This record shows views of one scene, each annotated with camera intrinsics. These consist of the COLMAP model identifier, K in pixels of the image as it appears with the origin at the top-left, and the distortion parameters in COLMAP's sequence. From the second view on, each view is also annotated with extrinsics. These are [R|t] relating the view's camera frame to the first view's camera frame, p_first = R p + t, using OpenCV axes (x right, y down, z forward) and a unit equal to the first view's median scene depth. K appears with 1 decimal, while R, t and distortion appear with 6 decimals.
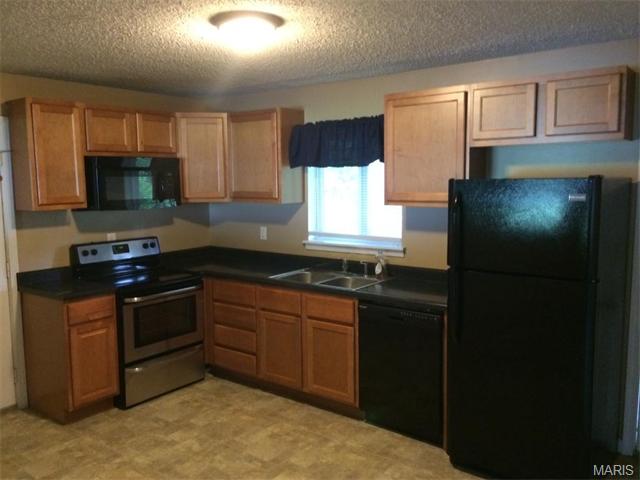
lens RADIAL K [[565.4, 0, 320.0], [0, 565.4, 240.0], [0, 0, 1]] dist [0.004092, 0.004779]
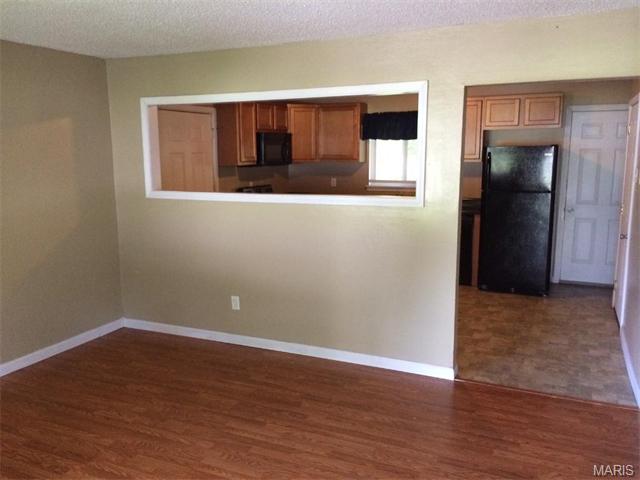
lens RADIAL K [[545.0, 0, 320.0], [0, 545.0, 240.0], [0, 0, 1]] dist [0.002931, 0.002157]
pose [[0.966497, -0.040156, 0.253516, -0.587882], [0.025450, 0.997812, 0.061024, 0.062041], [-0.255411, -0.052527, 0.965405, -0.511963]]
